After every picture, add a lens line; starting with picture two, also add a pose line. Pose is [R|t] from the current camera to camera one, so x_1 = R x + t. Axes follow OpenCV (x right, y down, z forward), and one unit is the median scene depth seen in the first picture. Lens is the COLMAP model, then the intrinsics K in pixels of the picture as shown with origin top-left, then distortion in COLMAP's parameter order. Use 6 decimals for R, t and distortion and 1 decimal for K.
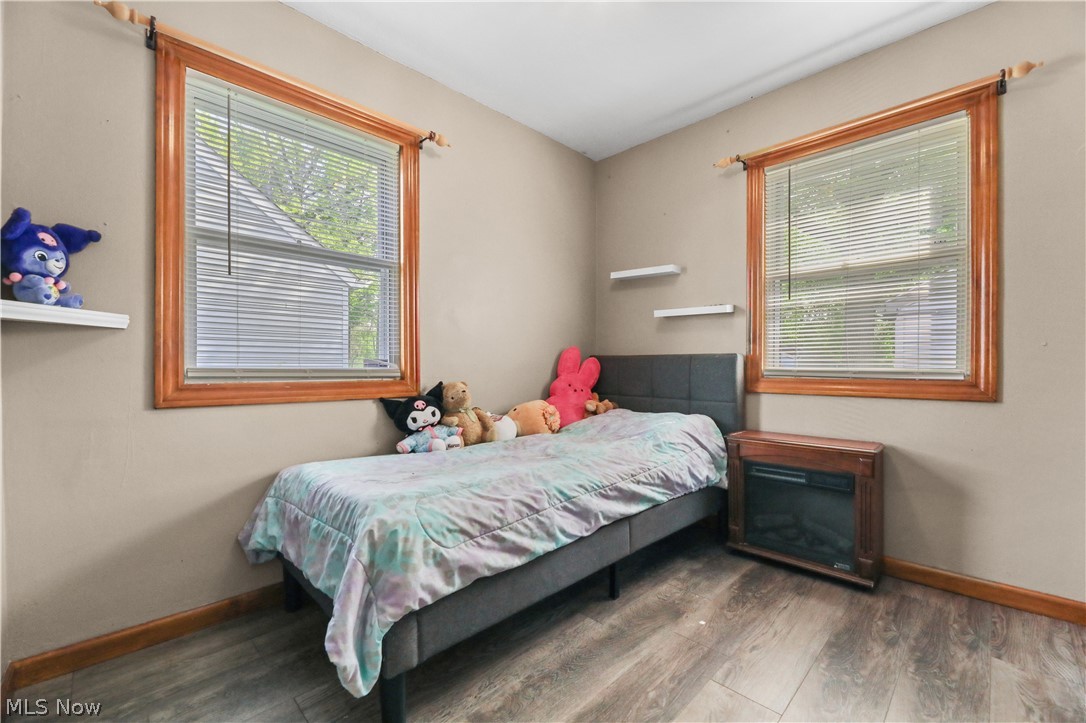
lens RADIAL K [[447.5, 0, 537.8], [0, 447.5, 363.3], [0, 0, 1]] dist [-0.001246, -0.000791]
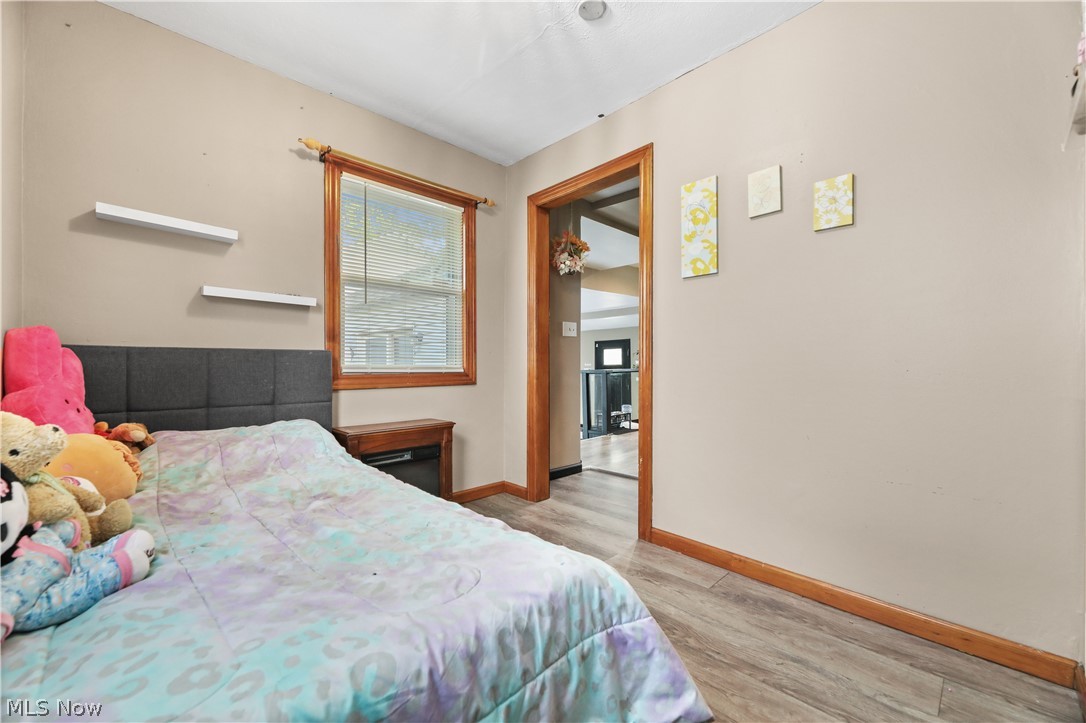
lens RADIAL K [[447.5, 0, 537.9], [0, 447.5, 364.6], [0, 0, 1]] dist [-0.001246, -0.000791]
pose [[0.011196, -0.006624, 0.999915, -0.516027], [-0.008457, 0.999942, 0.006719, -0.002424], [-0.999902, -0.008532, 0.011139, 0.534201]]
